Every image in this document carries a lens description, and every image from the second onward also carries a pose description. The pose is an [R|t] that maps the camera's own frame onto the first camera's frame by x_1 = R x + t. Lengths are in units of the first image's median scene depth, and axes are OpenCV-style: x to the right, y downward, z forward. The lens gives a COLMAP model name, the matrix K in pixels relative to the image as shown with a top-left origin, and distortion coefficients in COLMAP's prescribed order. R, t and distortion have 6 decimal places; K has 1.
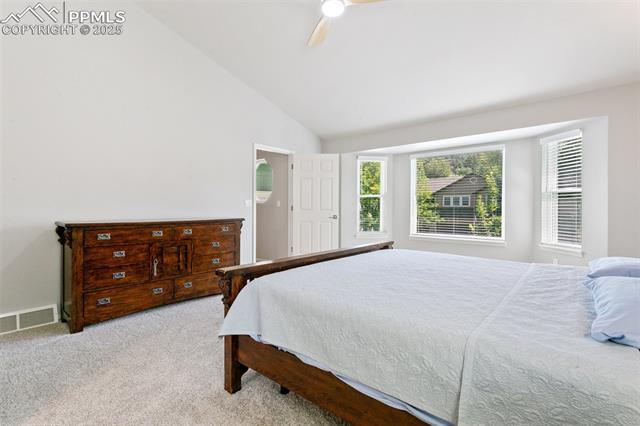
lens RADIAL K [[300.1, 0, 318.4], [0, 300.1, 210.6], [0, 0, 1]] dist [-0.000669, 0.003469]
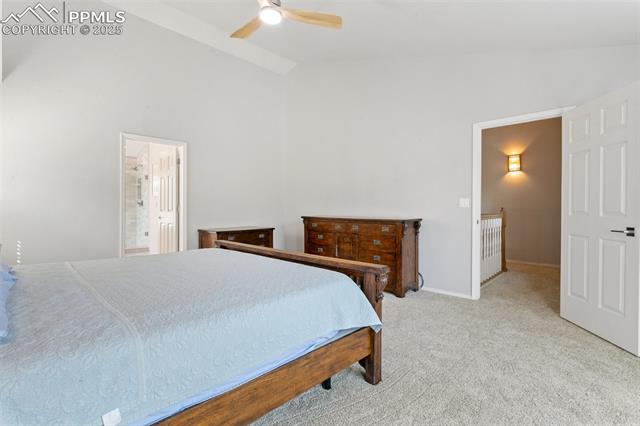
lens RADIAL K [[300.1, 0, 318.9], [0, 300.1, 211.1], [0, 0, 1]] dist [-0.000669, 0.003469]
pose [[-0.067164, 0.007673, -0.997712, 0.779464], [-0.014205, 0.999862, 0.008646, -0.005916], [0.997641, 0.014753, -0.067046, 0.909131]]
